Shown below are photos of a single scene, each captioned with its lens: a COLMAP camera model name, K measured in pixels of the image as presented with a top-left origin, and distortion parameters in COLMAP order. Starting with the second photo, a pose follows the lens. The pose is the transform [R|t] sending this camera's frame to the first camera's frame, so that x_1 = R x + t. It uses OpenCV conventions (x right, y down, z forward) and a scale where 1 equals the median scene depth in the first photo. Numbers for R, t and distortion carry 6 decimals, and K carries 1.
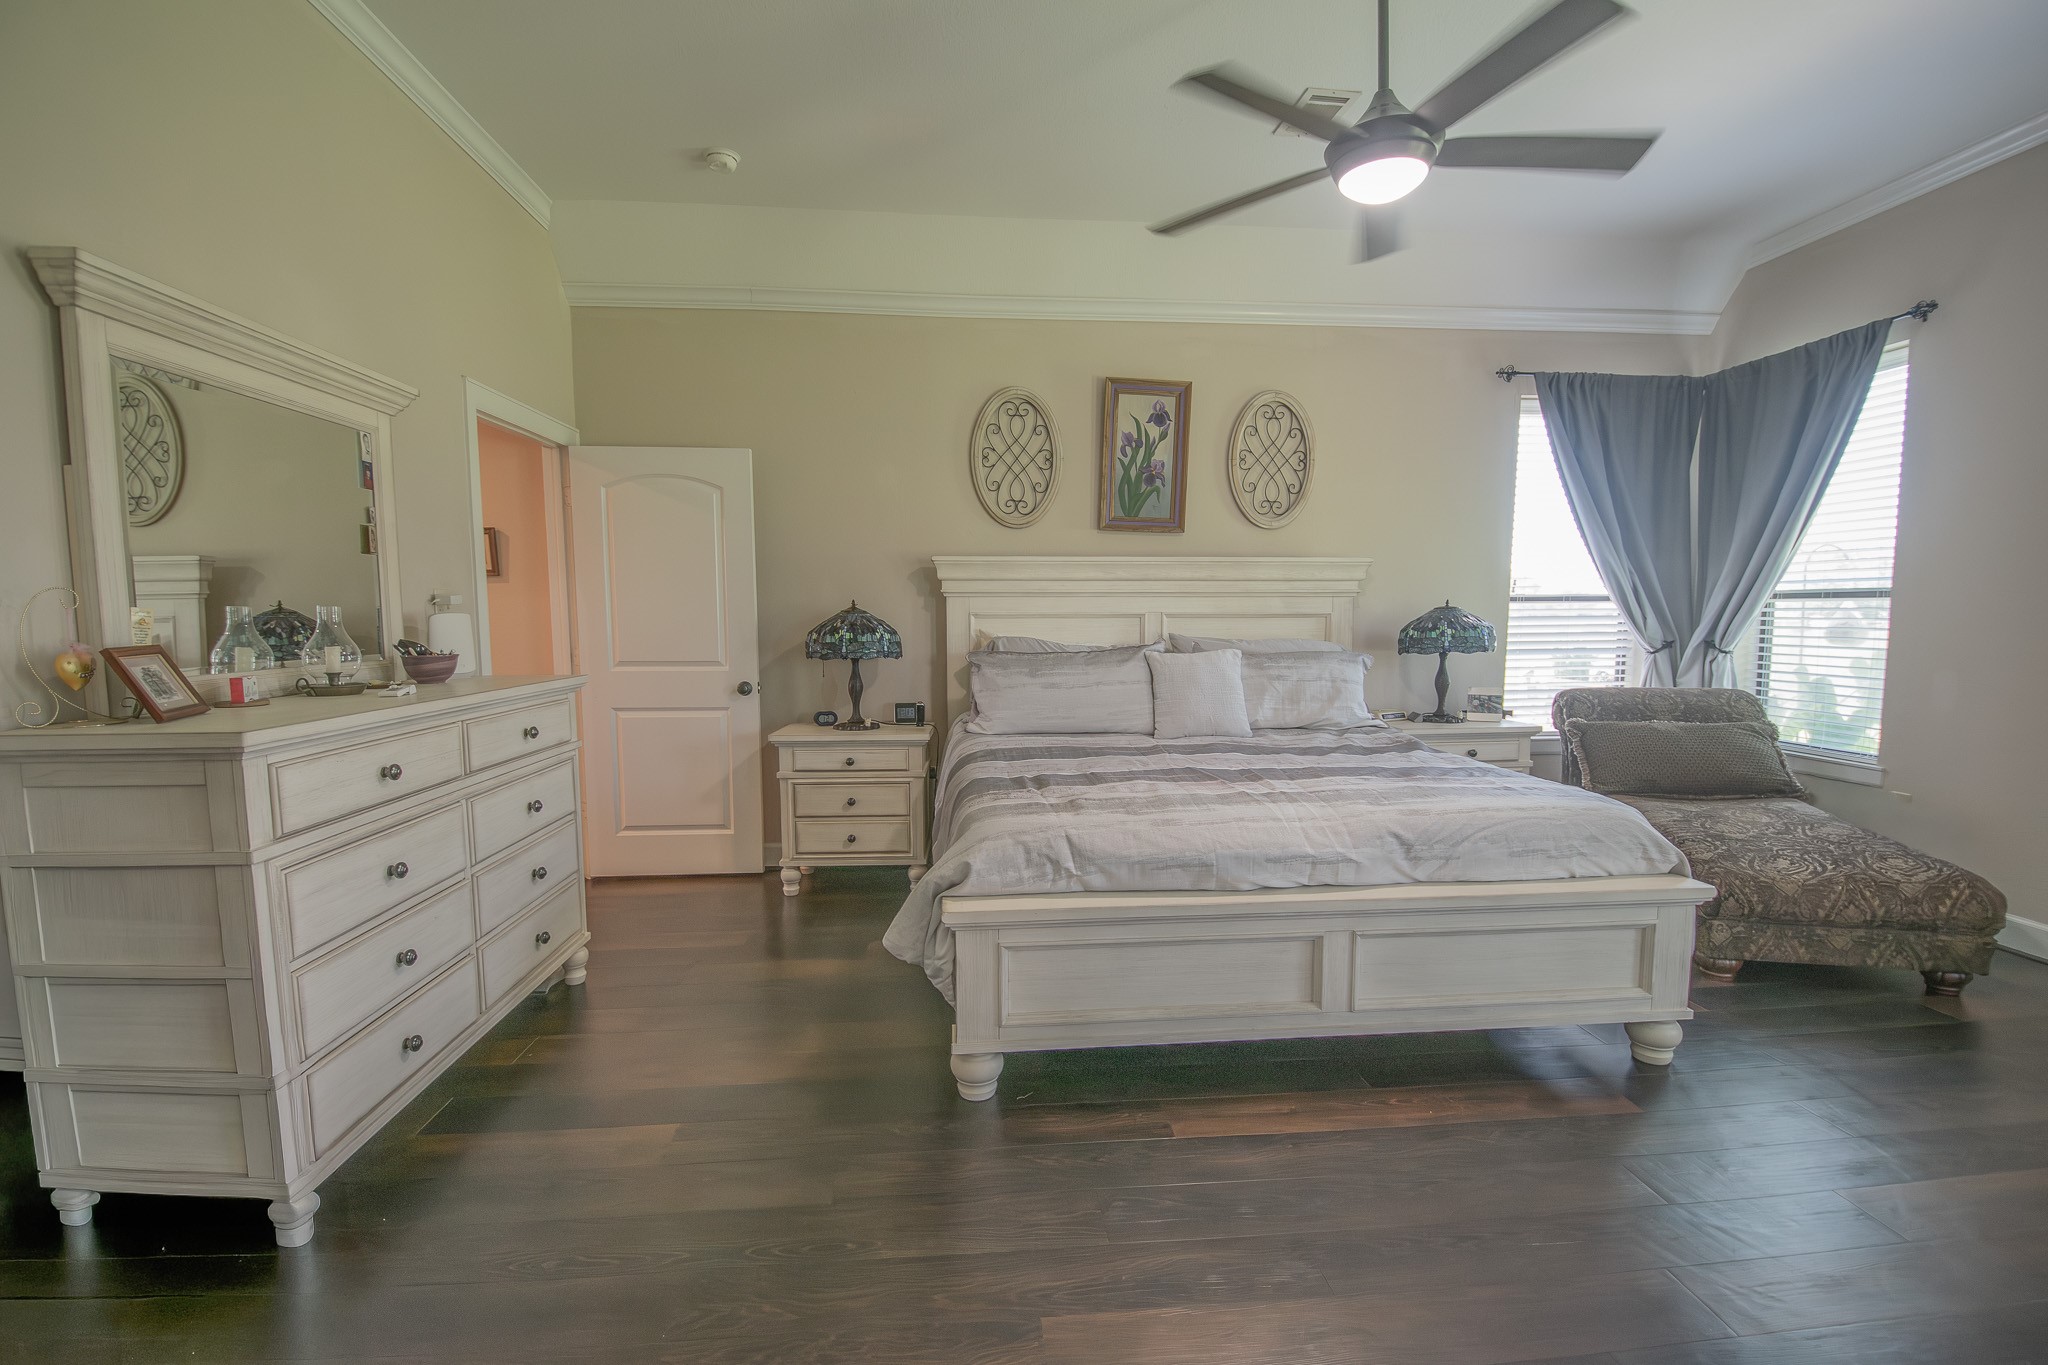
lens RADIAL K [[907.1, 0, 1030.8], [0, 907.1, 695.3], [0, 0, 1]] dist [-0.006266, -0.010901]
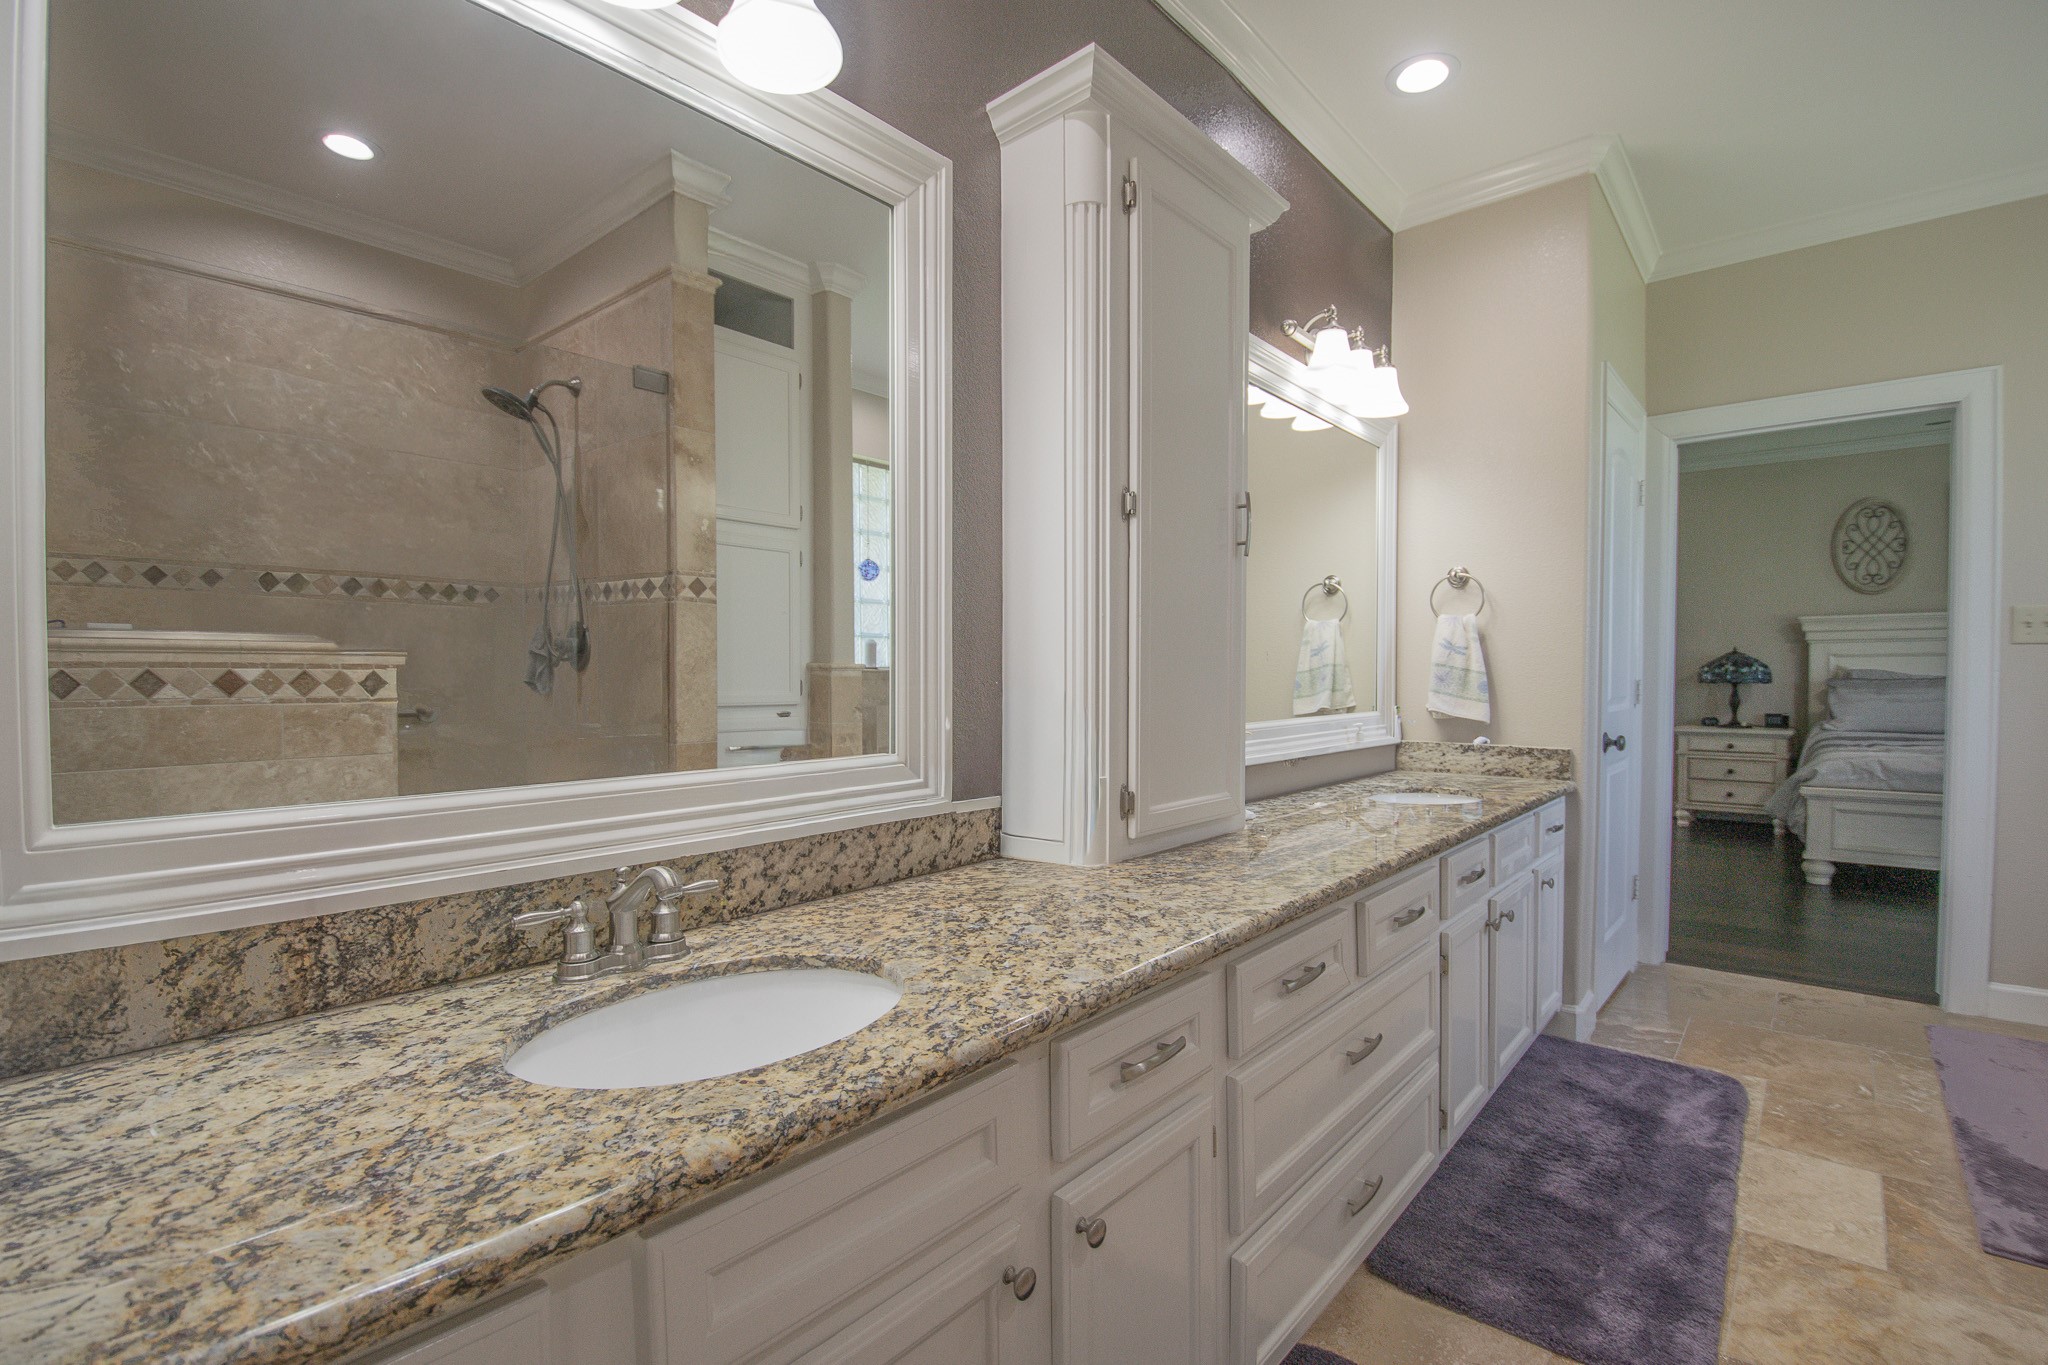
lens RADIAL K [[907.1, 0, 1043.4], [0, 907.1, 700.2], [0, 0, 1]] dist [-0.006266, -0.010901]
pose [[0.693503, 0.017421, -0.720243, 0.102401], [-0.056771, 0.997920, -0.030526, 0.106341], [0.718214, 0.062059, 0.693049, -0.964192]]
